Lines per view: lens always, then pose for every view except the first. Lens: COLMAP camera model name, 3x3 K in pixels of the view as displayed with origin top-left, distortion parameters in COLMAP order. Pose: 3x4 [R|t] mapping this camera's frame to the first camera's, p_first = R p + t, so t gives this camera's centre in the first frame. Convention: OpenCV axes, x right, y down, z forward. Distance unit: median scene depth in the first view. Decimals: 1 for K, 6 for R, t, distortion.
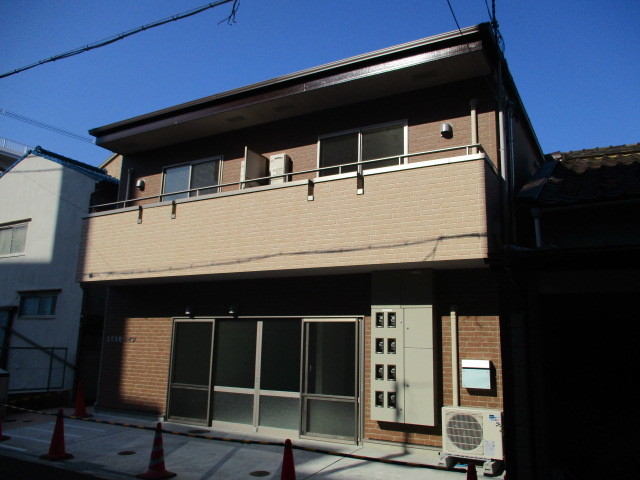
lens RADIAL K [[555.7, 0, 309.7], [0, 555.7, 241.0], [0, 0, 1]] dist [-0.009127, -0.017484]
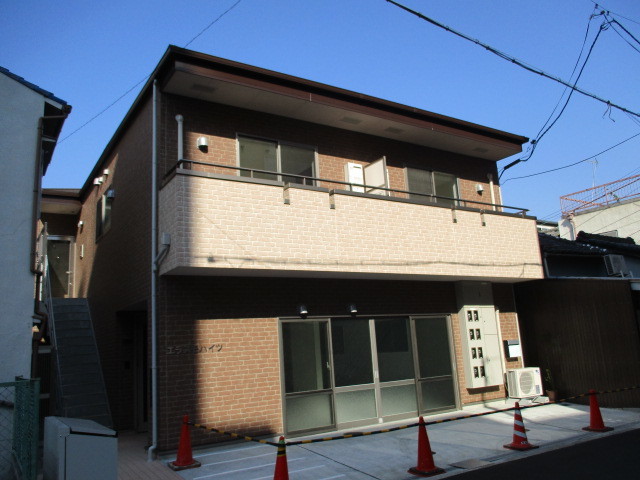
lens RADIAL K [[555.7, 0, 309.7], [0, 555.7, 241.0], [0, 0, 1]] dist [-0.009127, -0.017484]
pose [[0.421152, 0.120489, 0.898951, -1.158377], [-0.103338, 0.991057, -0.084422, 0.101046], [-0.901084, -0.057341, 0.429837, 0.682877]]
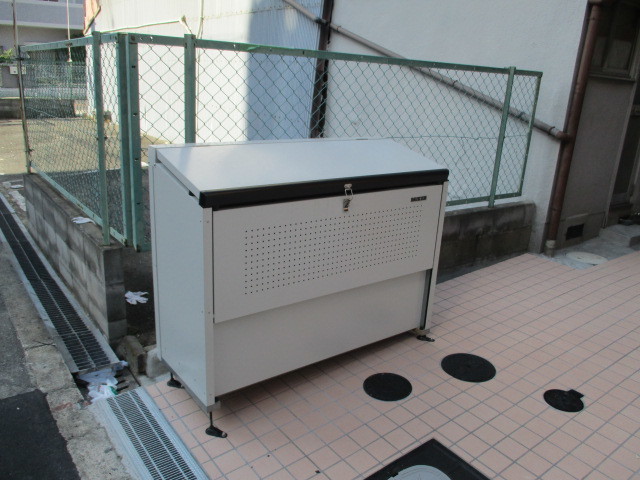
lens RADIAL K [[555.7, 0, 309.7], [0, 555.7, 241.0], [0, 0, 1]] dist [-0.009127, -0.017484]
pose [[0.942405, 0.138263, -0.304558, -0.624052], [0.008022, 0.900956, 0.433837, 0.198638], [0.334377, -0.411294, 0.847956, 0.909261]]
